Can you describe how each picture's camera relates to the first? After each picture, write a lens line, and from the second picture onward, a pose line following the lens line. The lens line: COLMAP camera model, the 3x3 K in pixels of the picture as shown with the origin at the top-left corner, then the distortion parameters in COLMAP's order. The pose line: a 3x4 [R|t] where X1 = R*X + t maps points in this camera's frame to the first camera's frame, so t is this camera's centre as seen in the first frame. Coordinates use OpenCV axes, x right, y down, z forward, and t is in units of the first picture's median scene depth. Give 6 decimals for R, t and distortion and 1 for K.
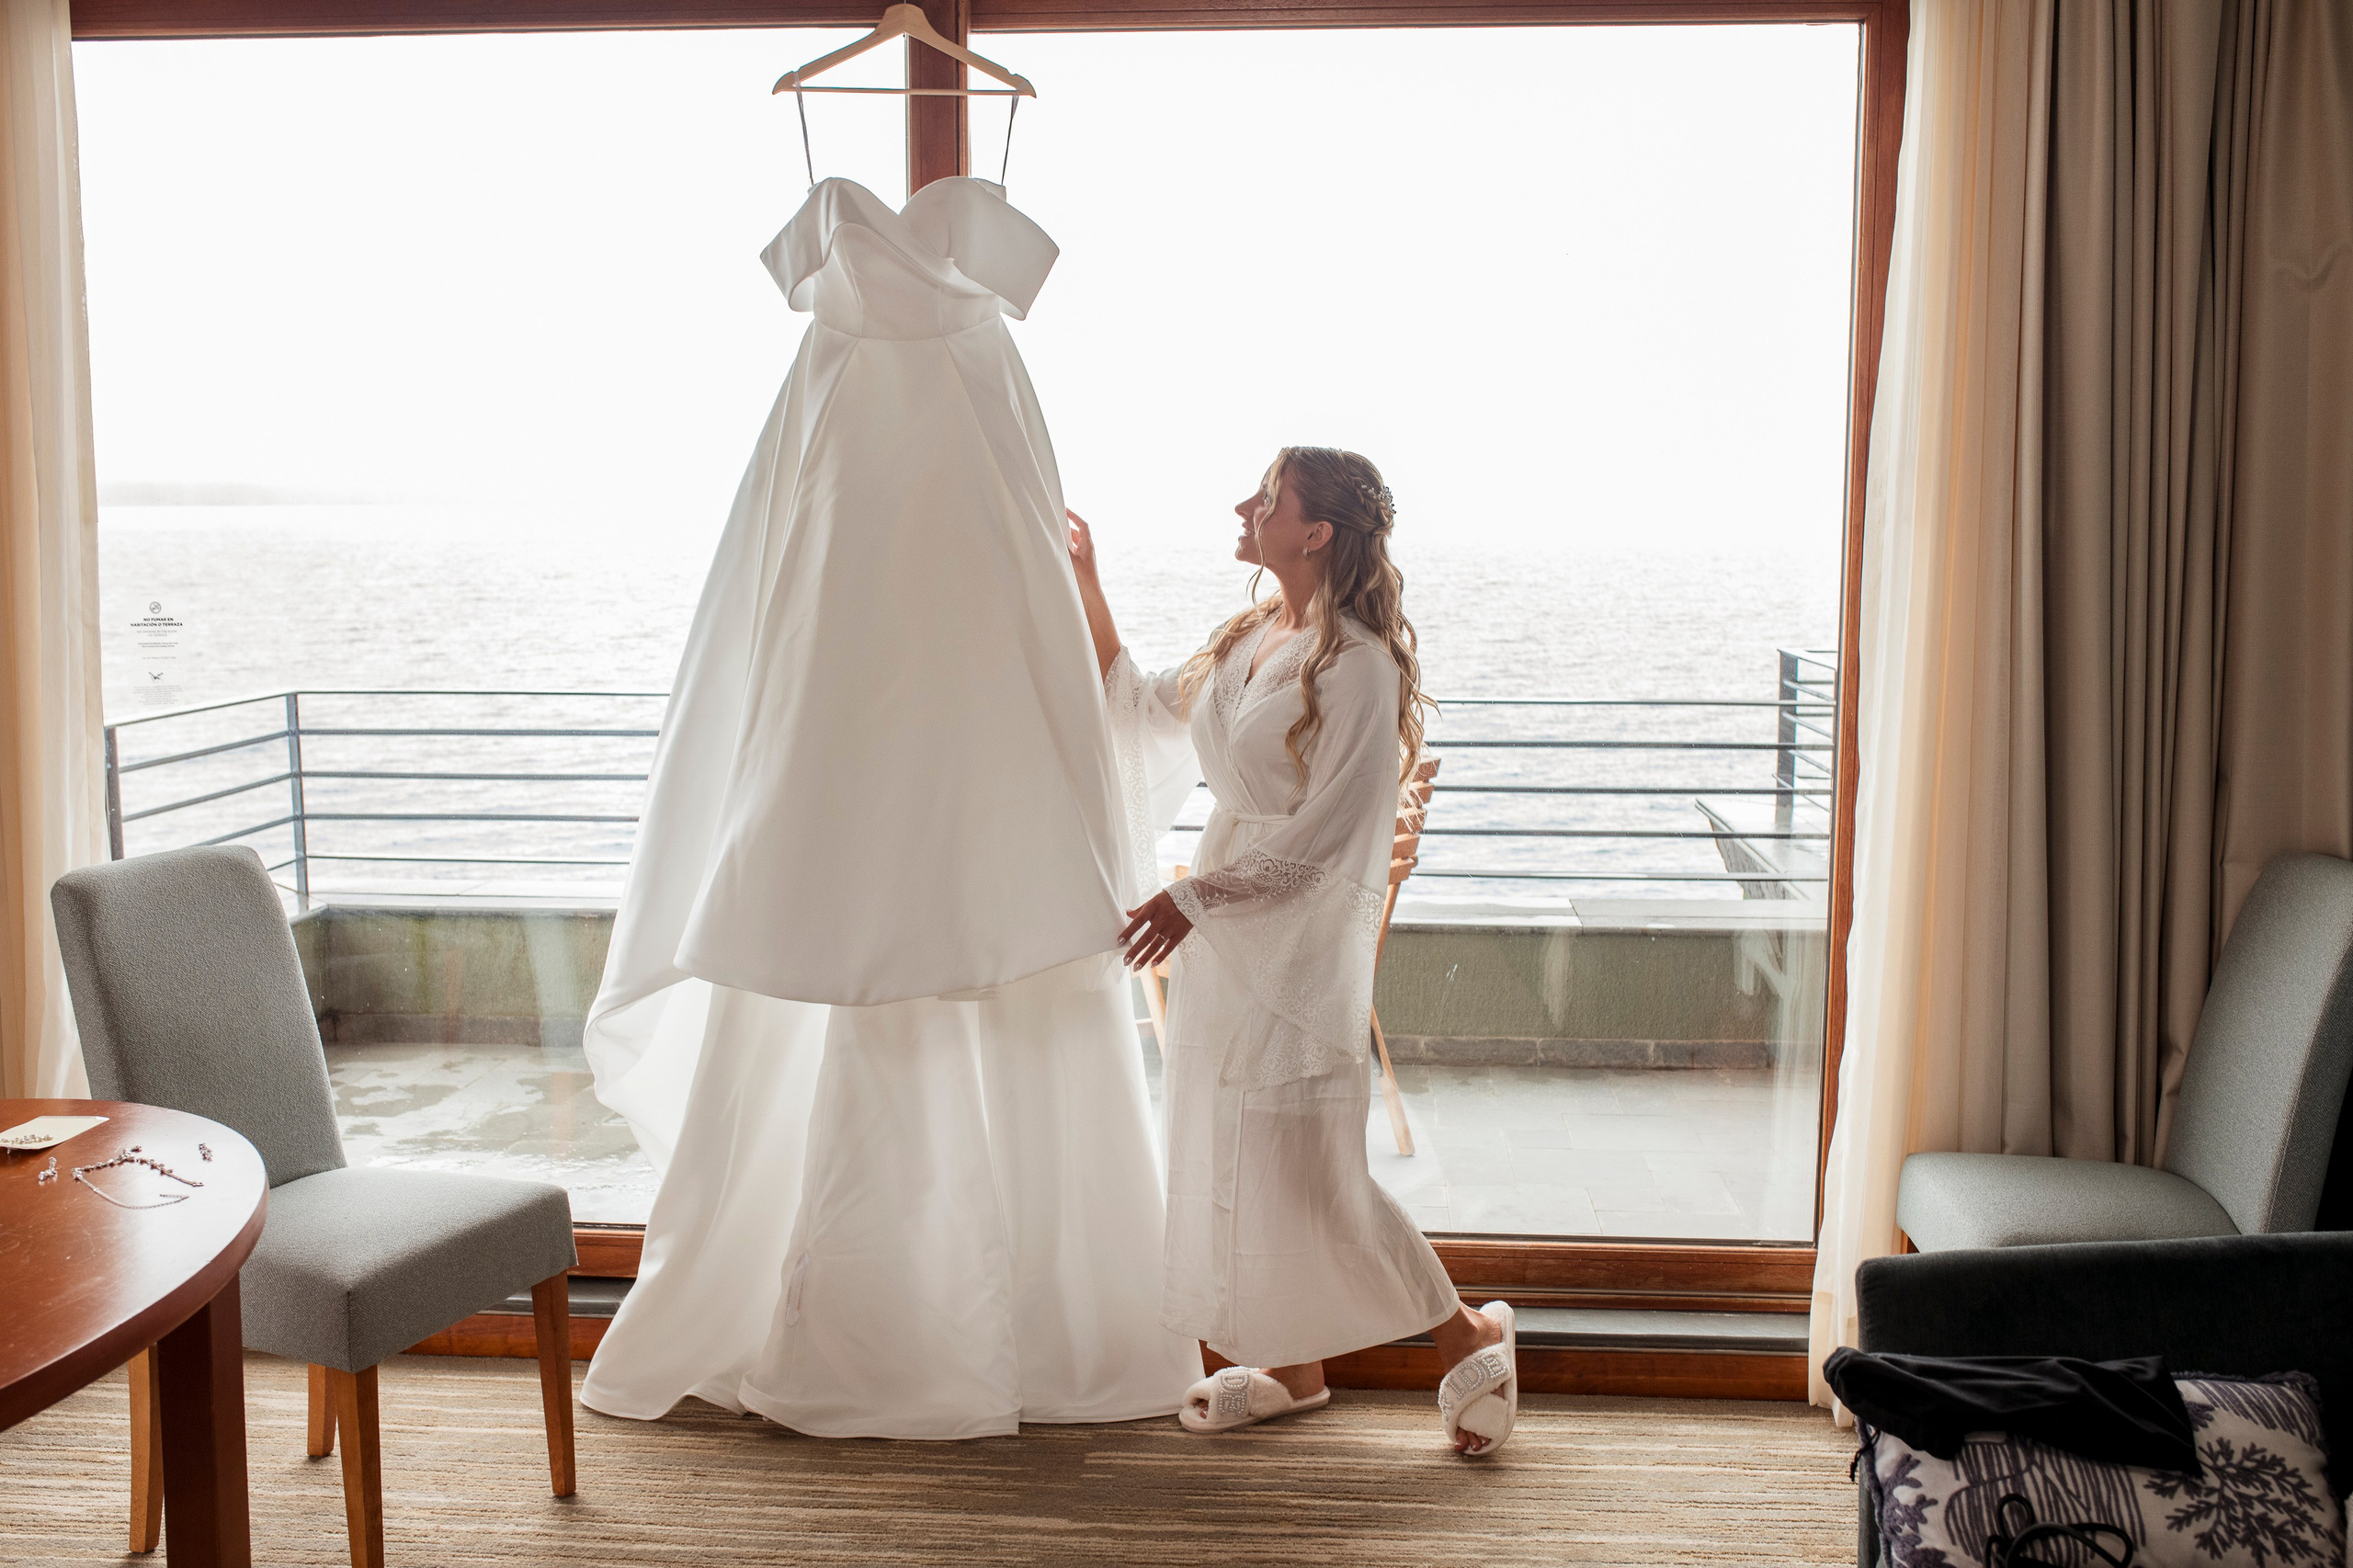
lens RADIAL K [[2244.6, 0, 1175.5], [0, 2244.6, 779.2], [0, 0, 1]] dist [-0.029992, 0.000000]
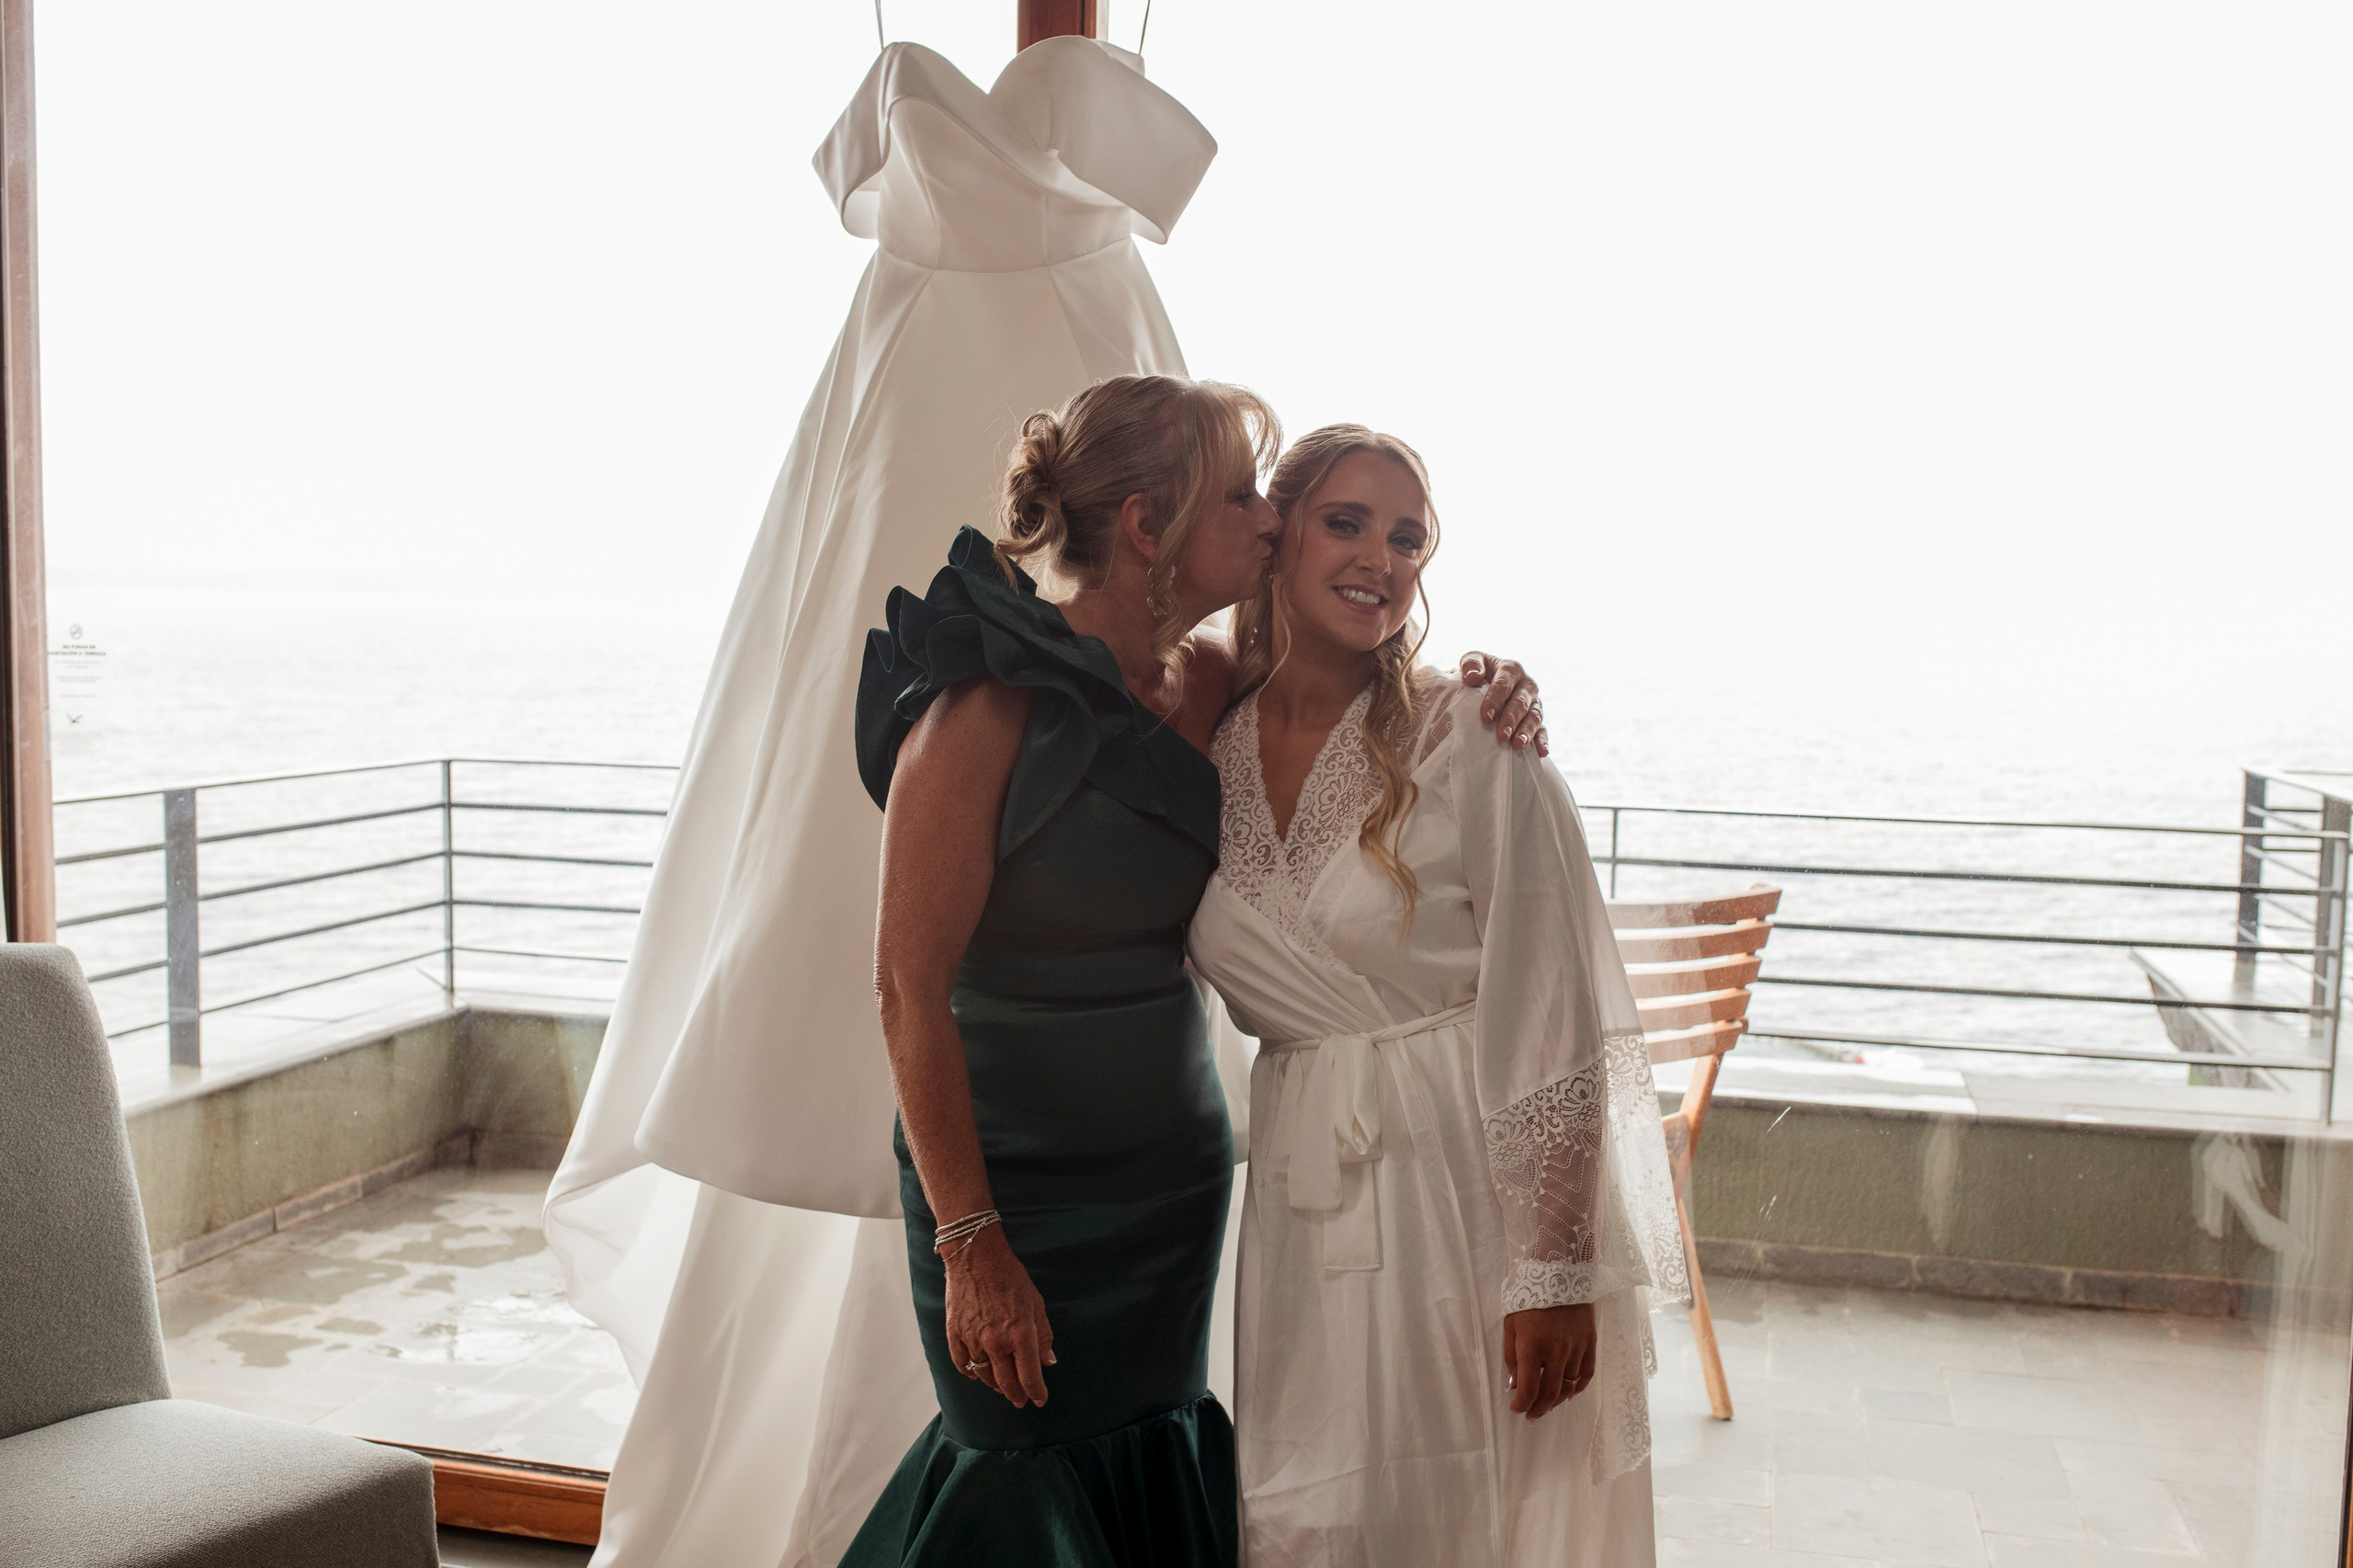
lens RADIAL K [[2244.6, 0, 1166.3], [0, 2244.6, 771.5], [0, 0, 1]] dist [-0.029992, 0.000000]
pose [[0.984549, 0.031196, -0.172309, 0.055874], [-0.039963, 0.998064, -0.047647, -0.005745], [0.170489, 0.053797, 0.983890, 0.298188]]
